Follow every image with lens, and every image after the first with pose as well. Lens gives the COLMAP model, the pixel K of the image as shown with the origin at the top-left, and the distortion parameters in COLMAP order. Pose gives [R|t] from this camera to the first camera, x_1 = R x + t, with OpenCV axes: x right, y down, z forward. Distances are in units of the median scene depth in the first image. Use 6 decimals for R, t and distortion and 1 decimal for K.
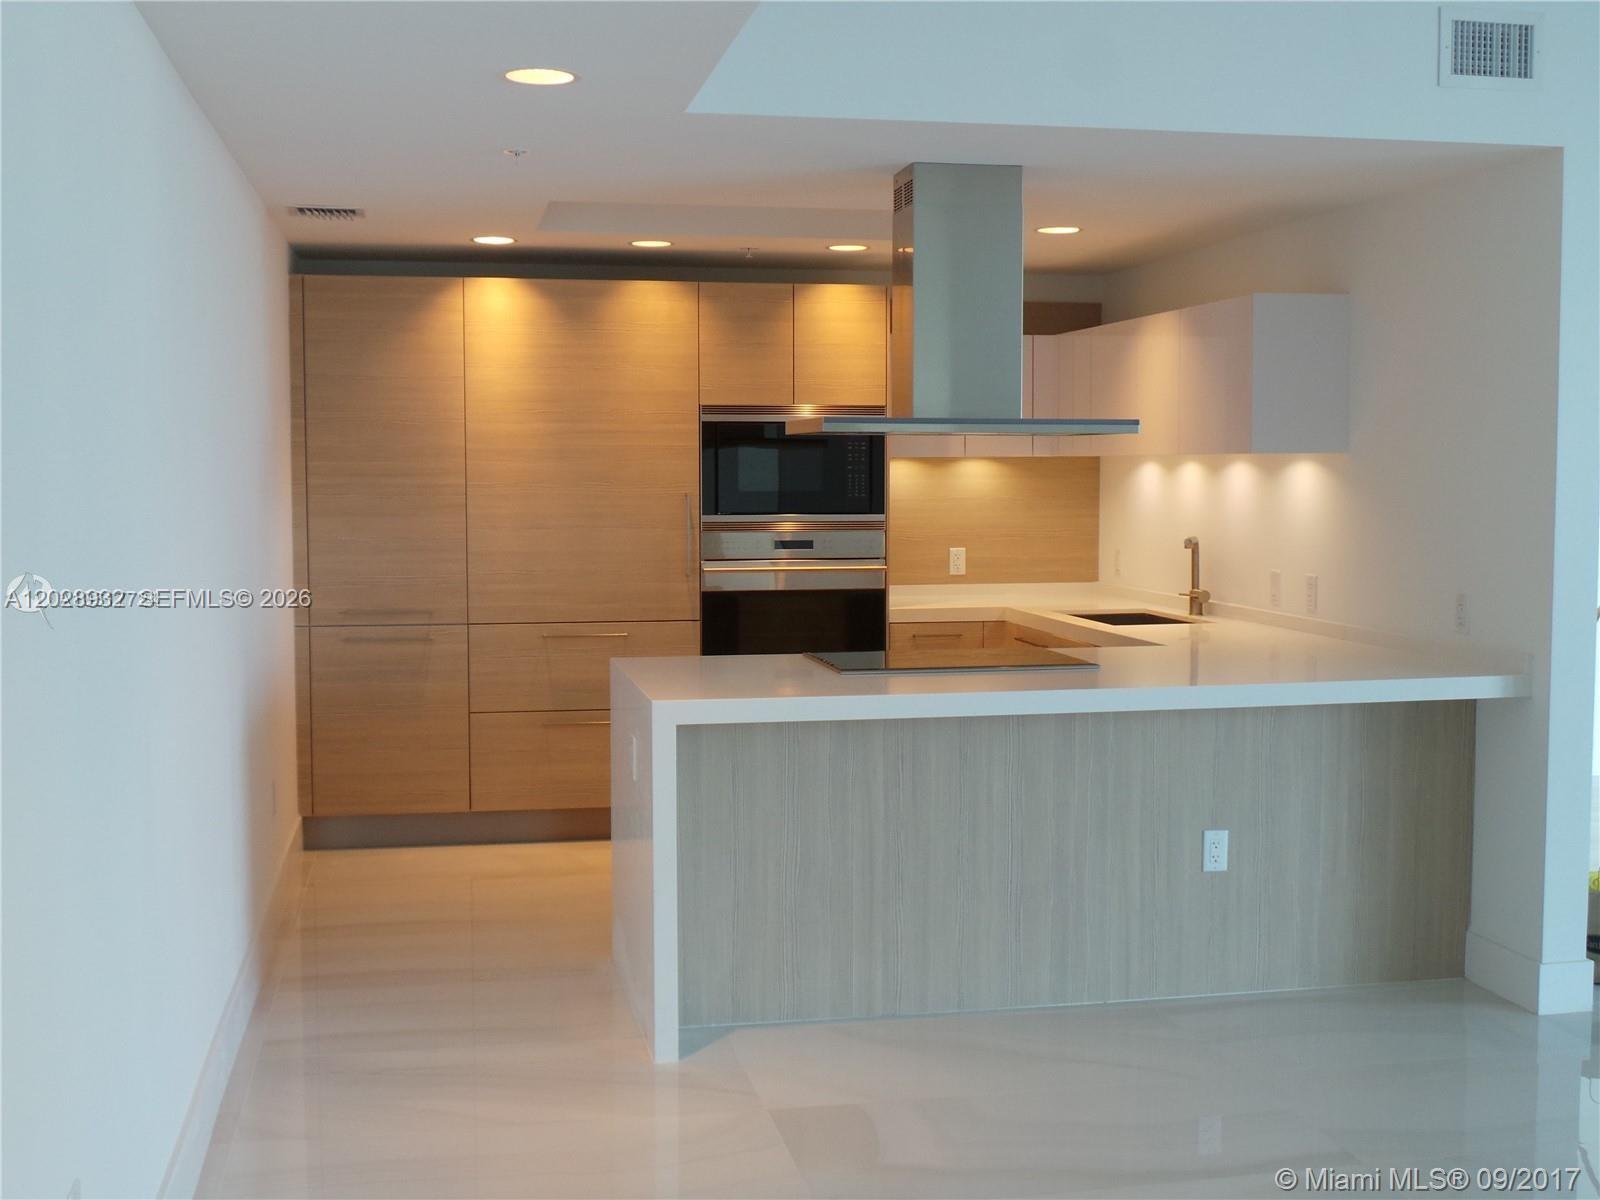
lens RADIAL K [[1920.0, 0, 800.0], [0, 1920.0, 600.0], [0, 0, 1]] dist [-0.075600, 0.009322]
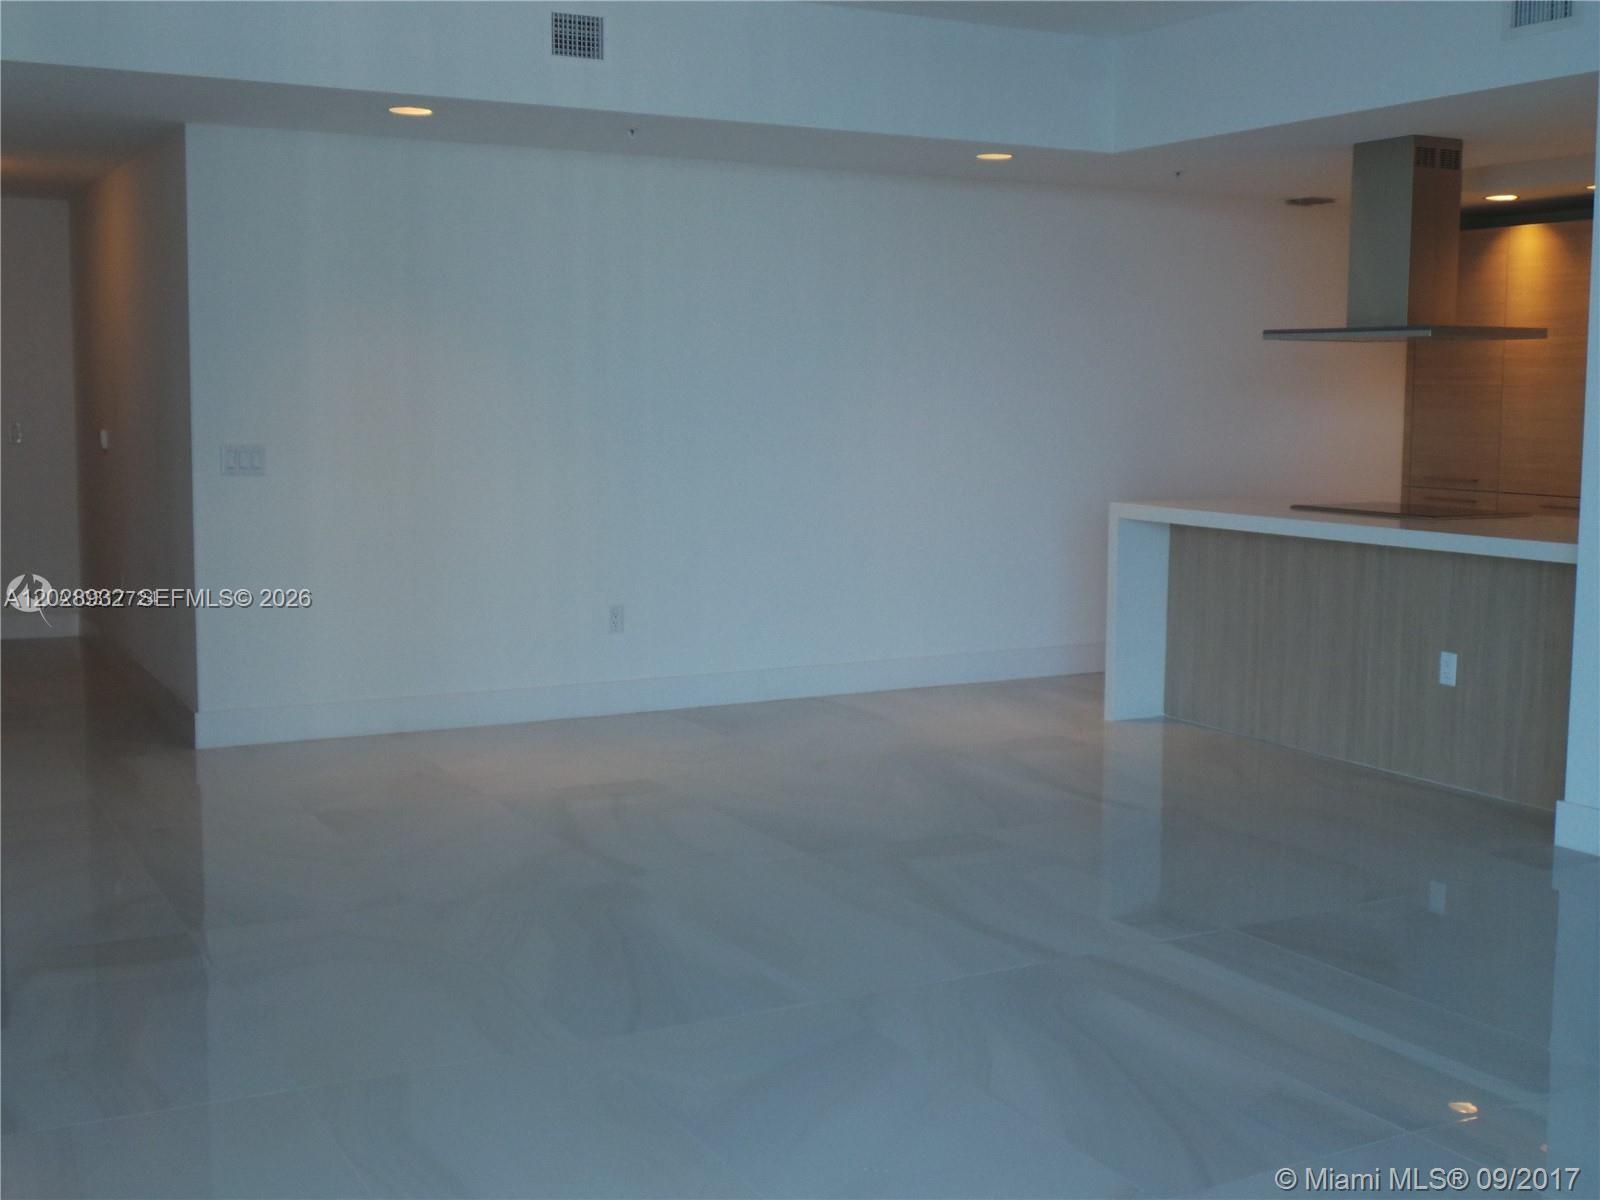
lens RADIAL K [[1920.0, 0, 800.0], [0, 1920.0, 600.0], [0, 0, 1]] dist [-0.075600, 0.009322]
pose [[0.305105, 0.105251, -0.946485, 0.953351], [-0.067624, 0.993759, 0.088709, 0.002923], [0.949915, 0.036939, 0.310318, 0.153777]]
